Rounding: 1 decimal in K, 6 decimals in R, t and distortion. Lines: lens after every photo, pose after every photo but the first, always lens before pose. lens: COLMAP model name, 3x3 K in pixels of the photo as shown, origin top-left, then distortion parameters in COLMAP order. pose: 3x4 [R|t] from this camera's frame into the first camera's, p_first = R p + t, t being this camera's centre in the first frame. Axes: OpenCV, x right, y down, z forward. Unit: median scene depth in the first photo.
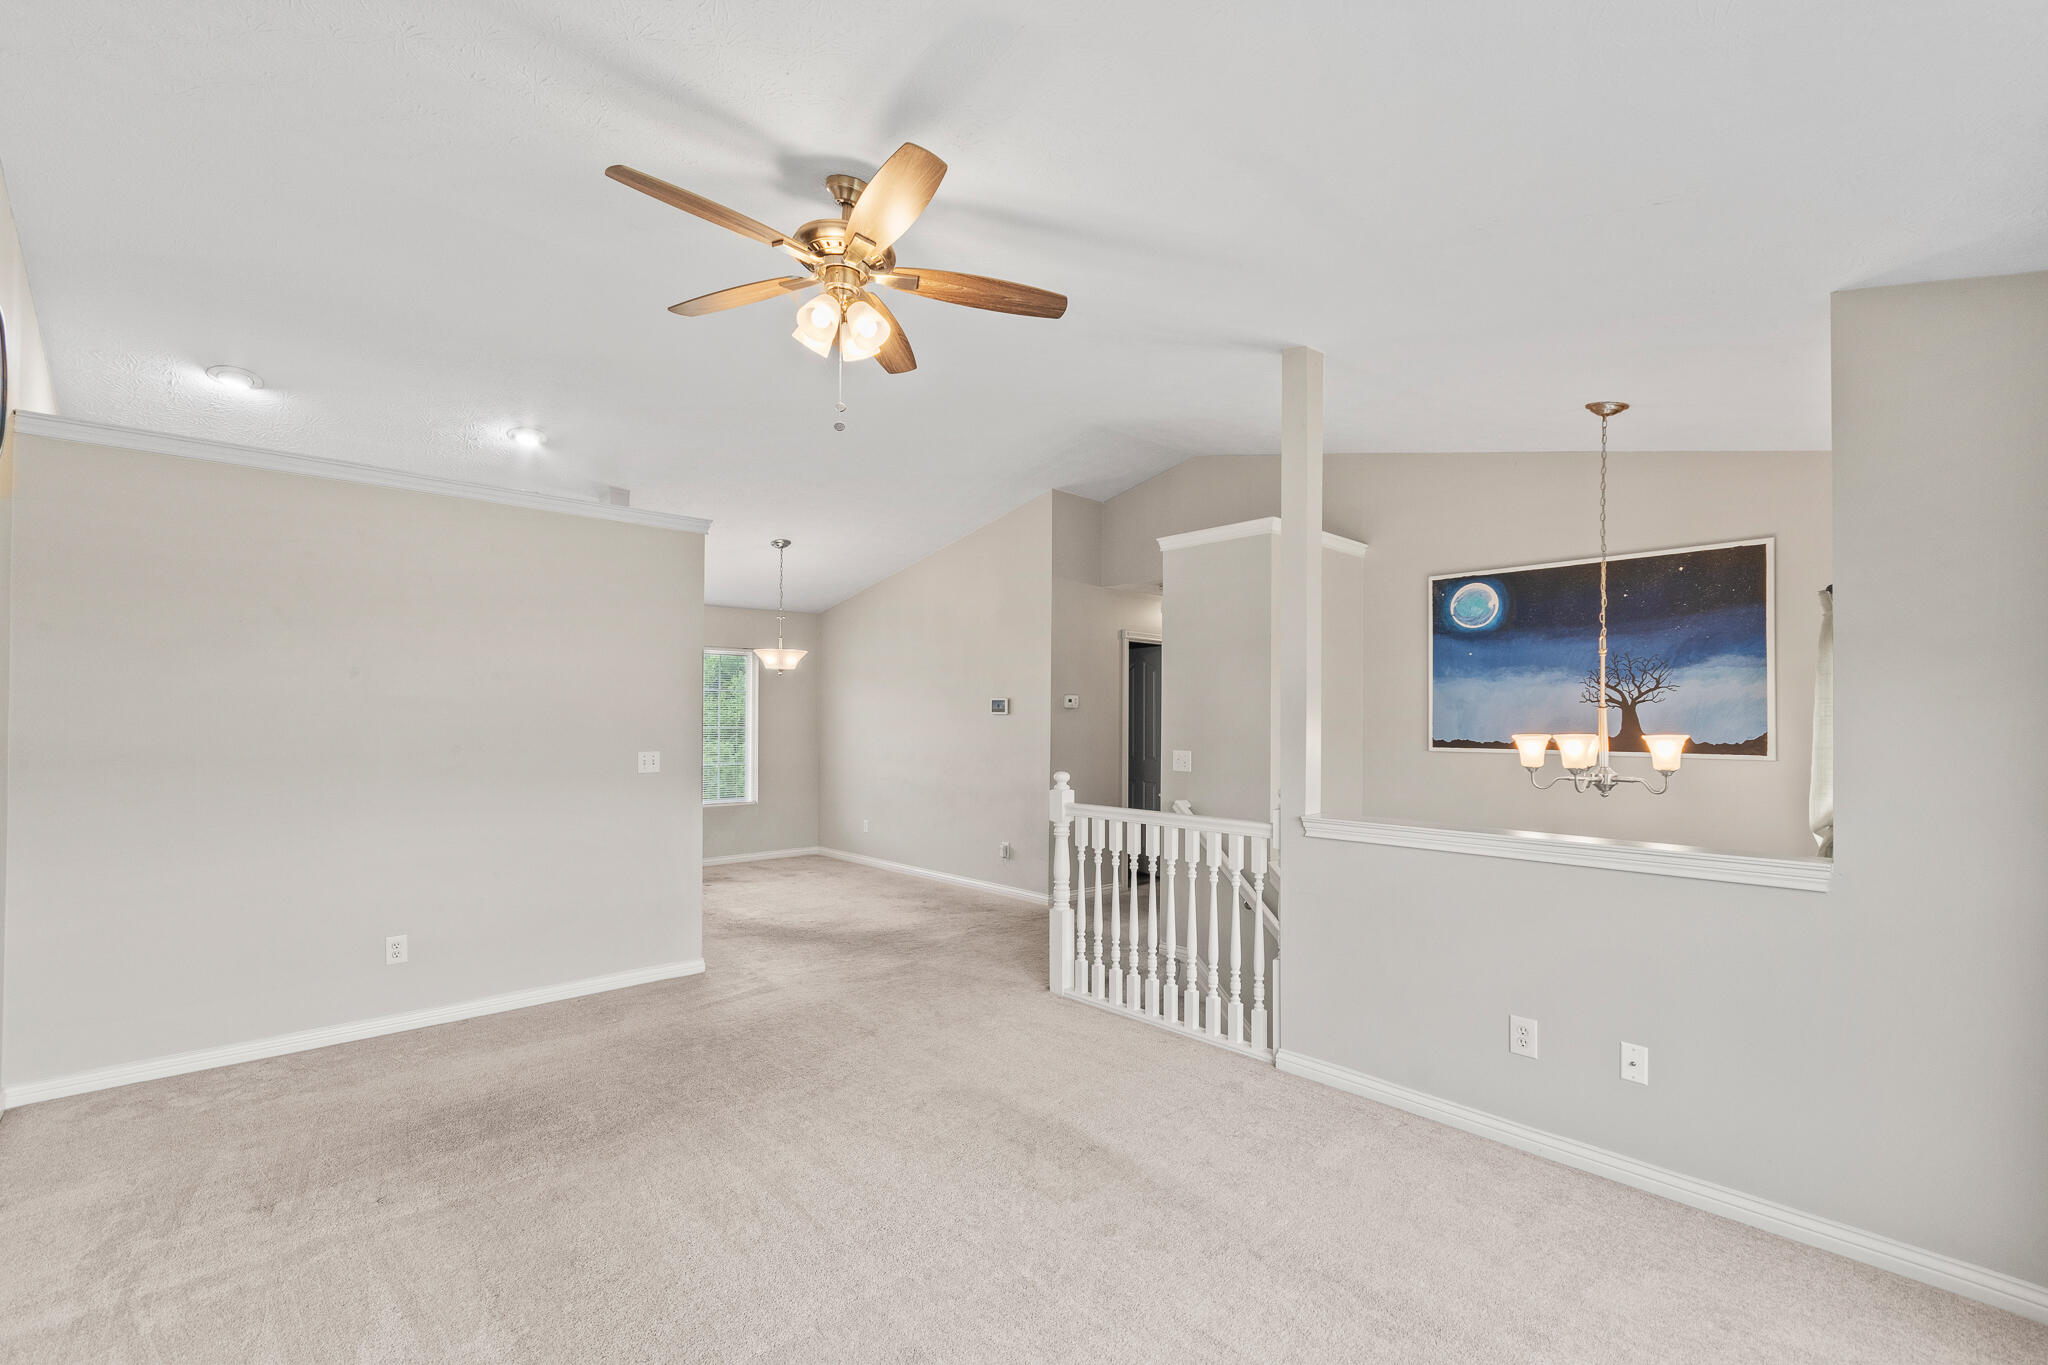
lens RADIAL K [[897.3, 0, 1012.6], [0, 897.3, 718.6], [0, 0, 1]] dist [0.013528, 0.000175]
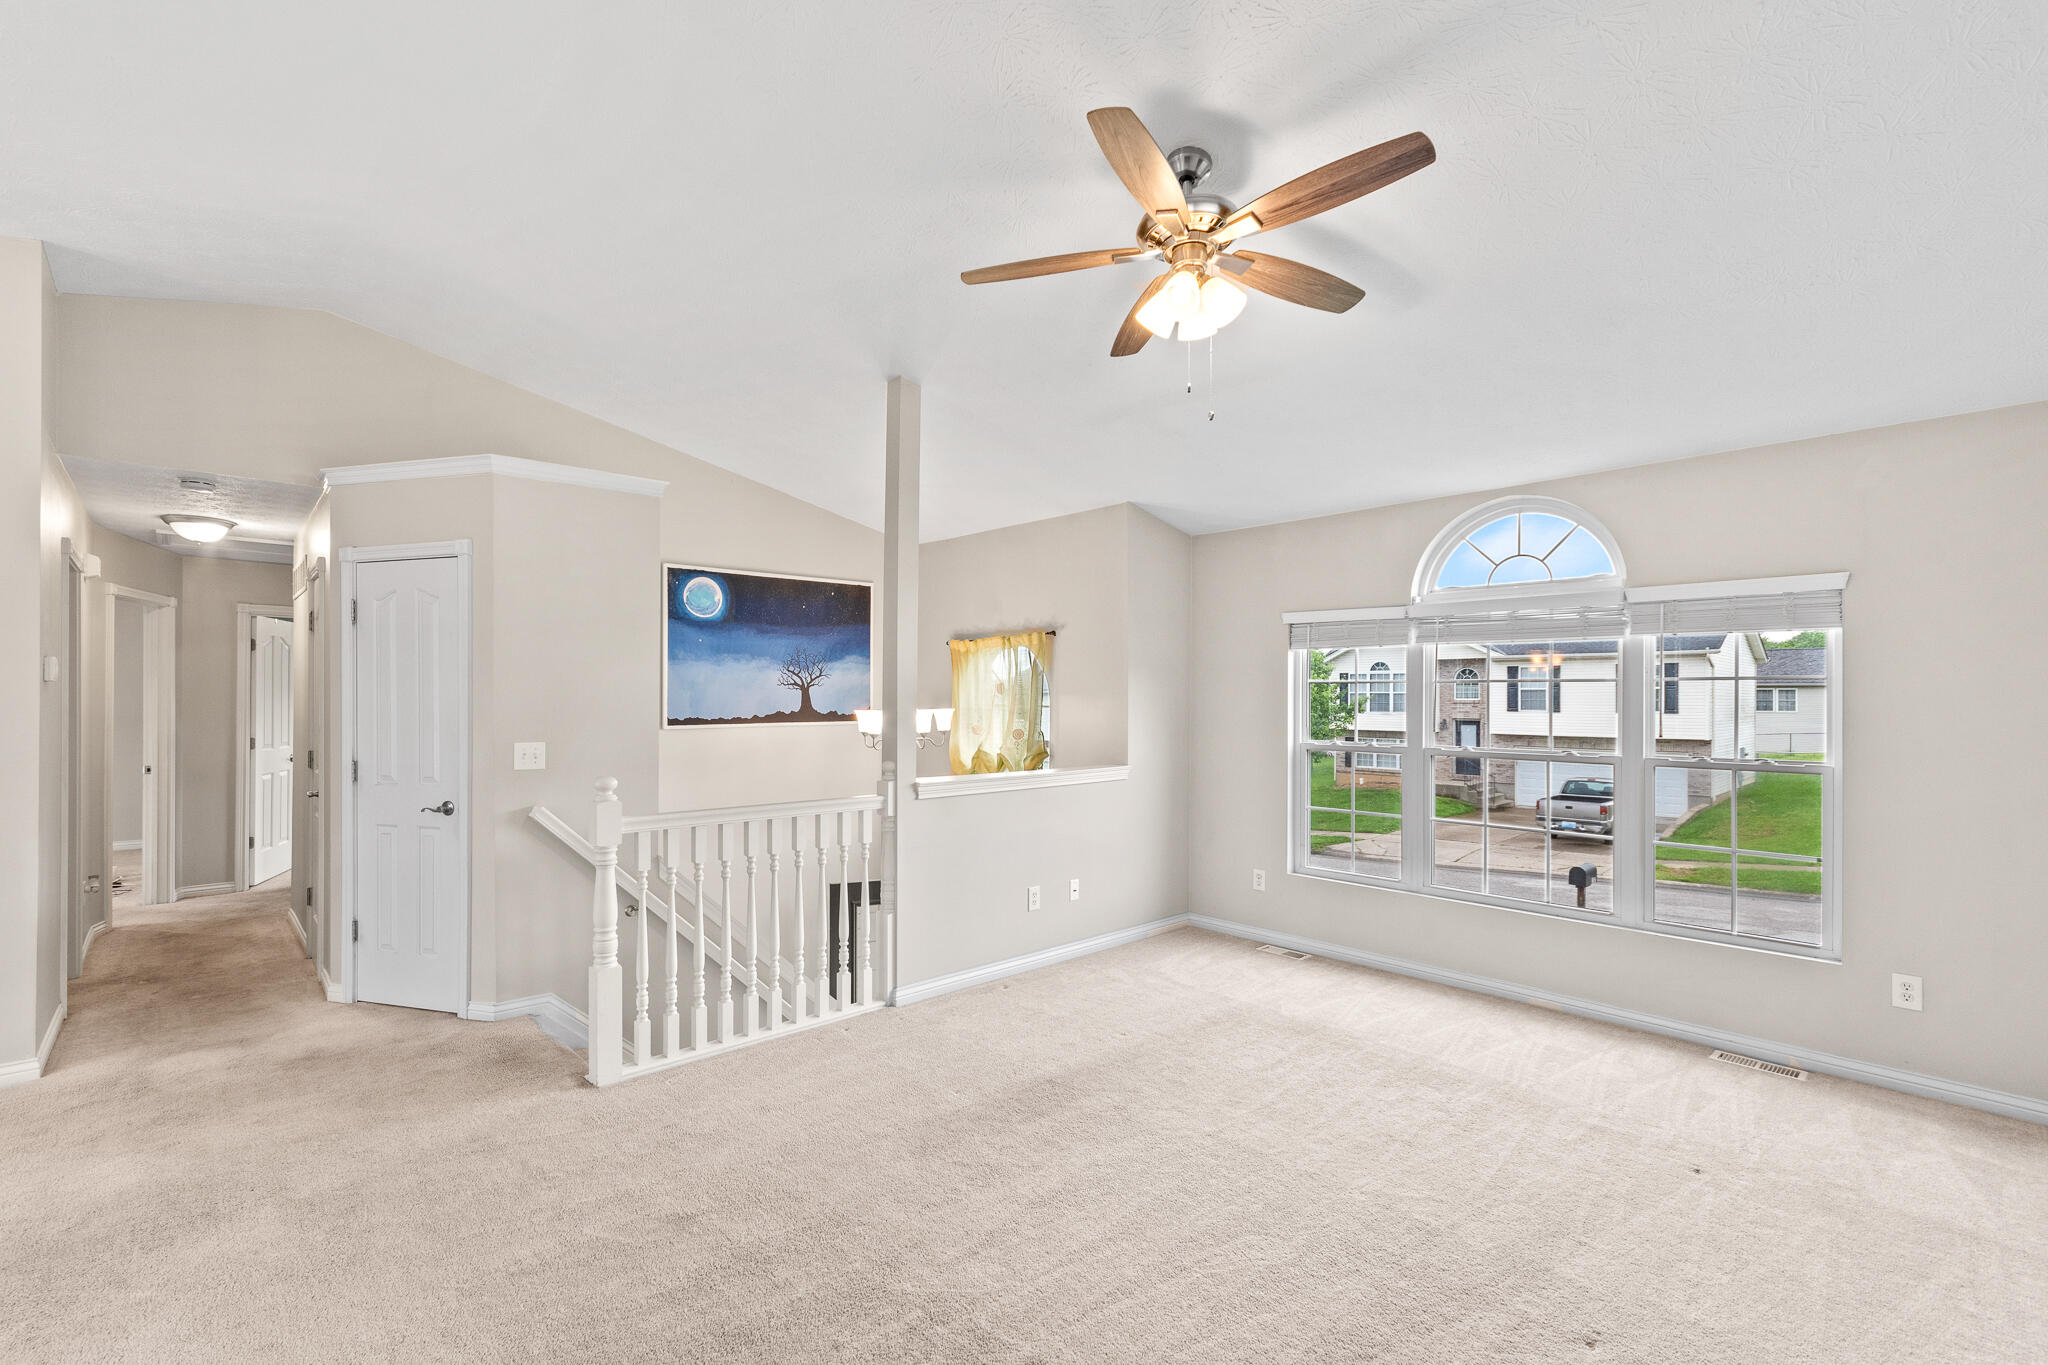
lens RADIAL K [[914.8, 0, 1011.0], [0, 914.8, 687.8], [0, 0, 1]] dist [0.001334, 0.000030]
pose [[0.003147, 0.006402, 0.999975, -0.651138], [0.003541, 0.999973, -0.006413, -0.004625], [-0.999989, 0.003561, 0.003124, 0.645355]]
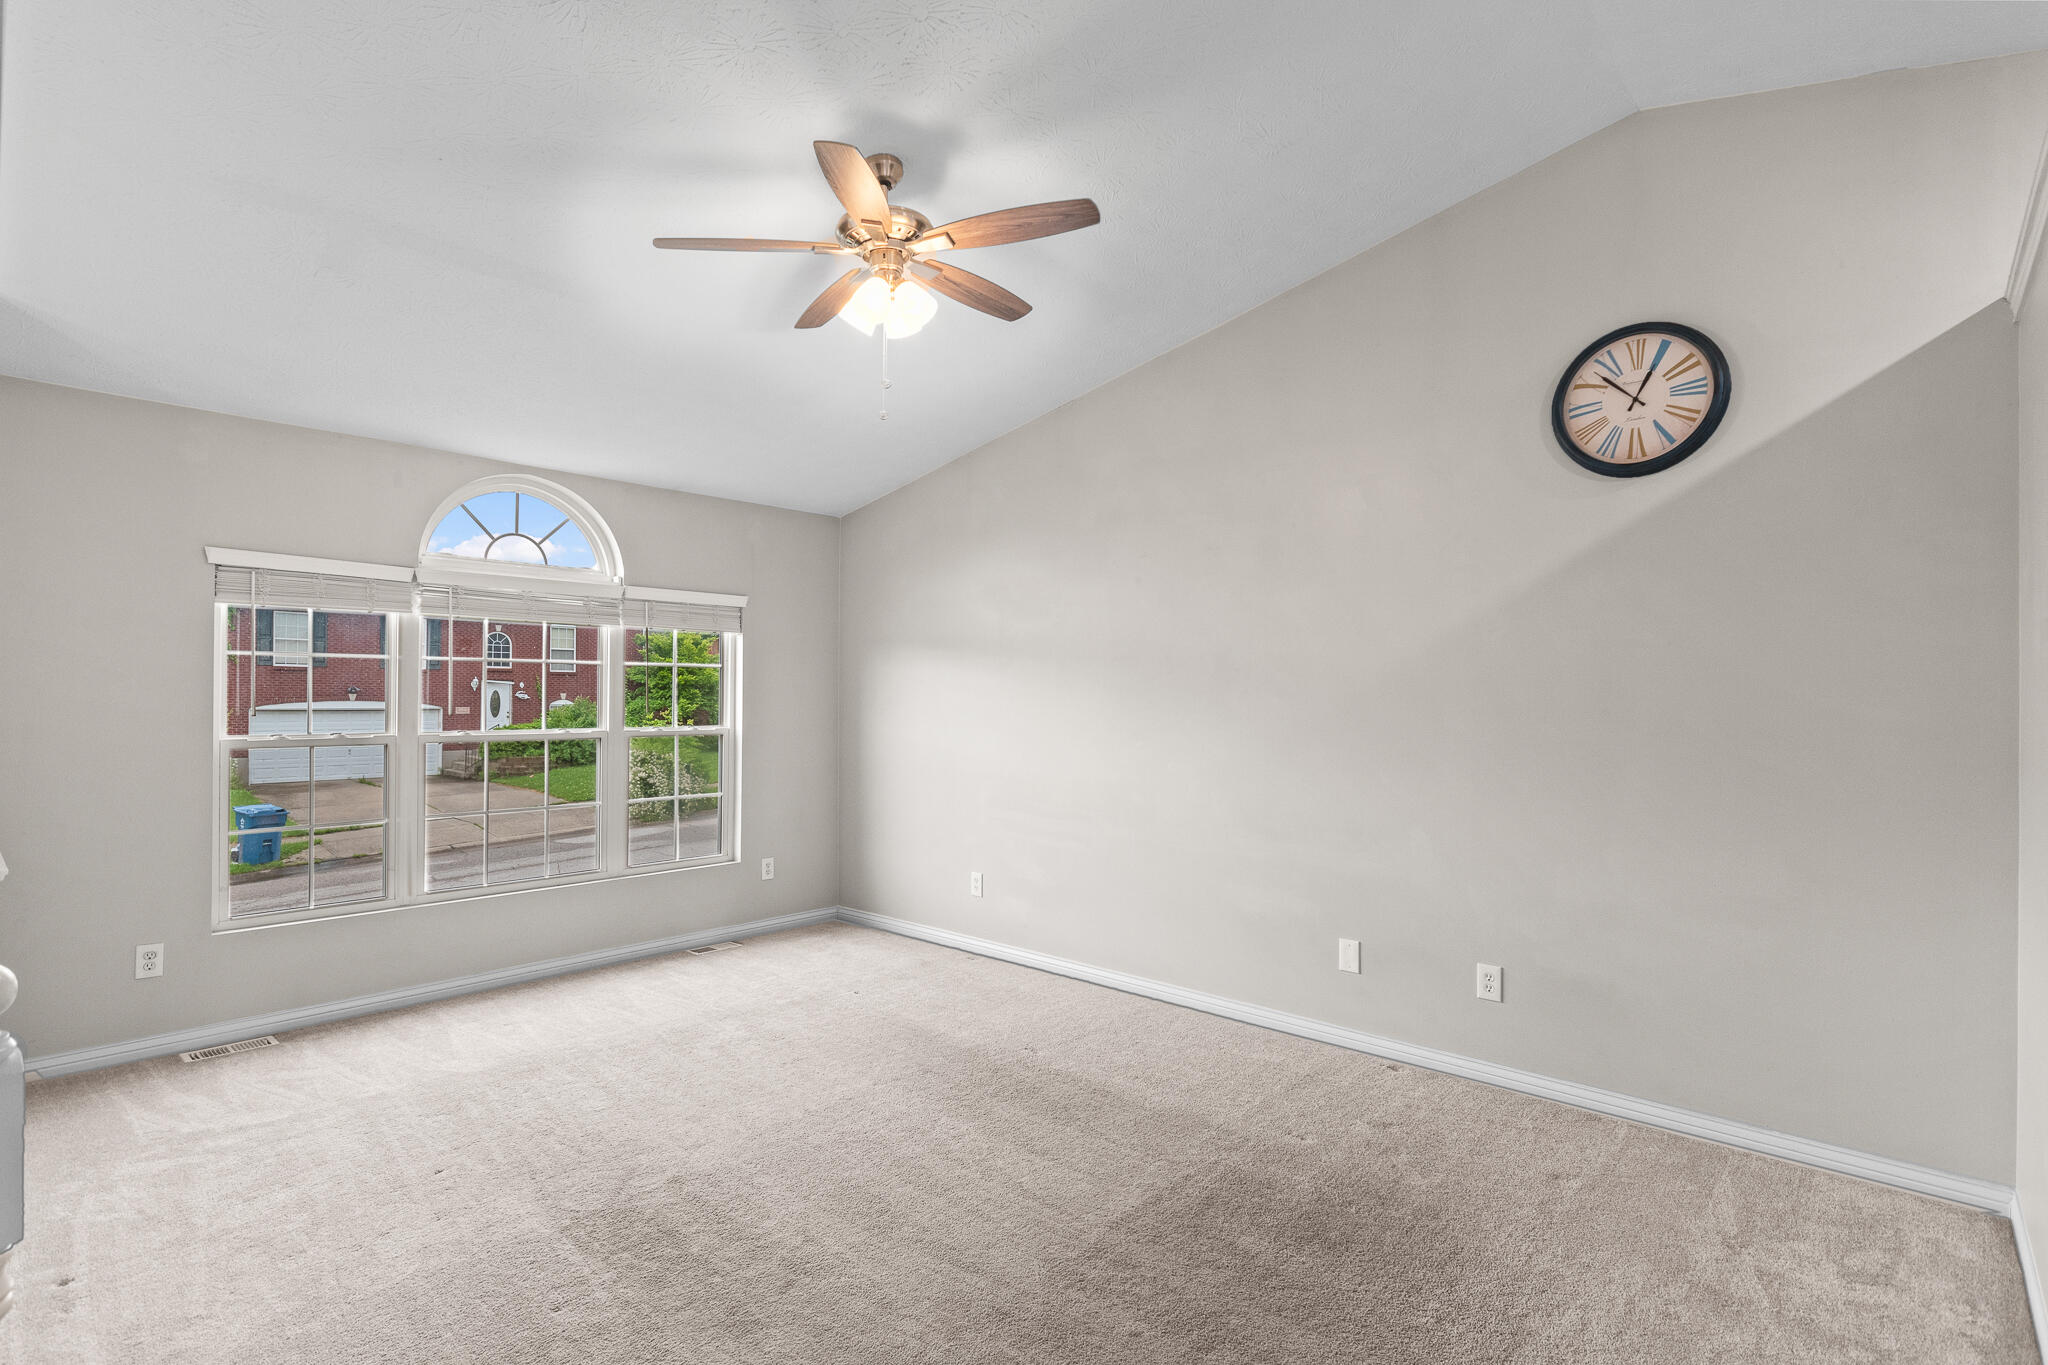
lens RADIAL K [[964.5, 0, 1023.2], [0, 964.5, 691.0], [0, 0, 1]] dist [0.000915, -0.000202]
pose [[-0.994514, -0.012510, -0.103851, -0.126273], [-0.012750, 0.999917, 0.001647, 0.006120], [0.103822, 0.002962, -0.994592, 1.149752]]
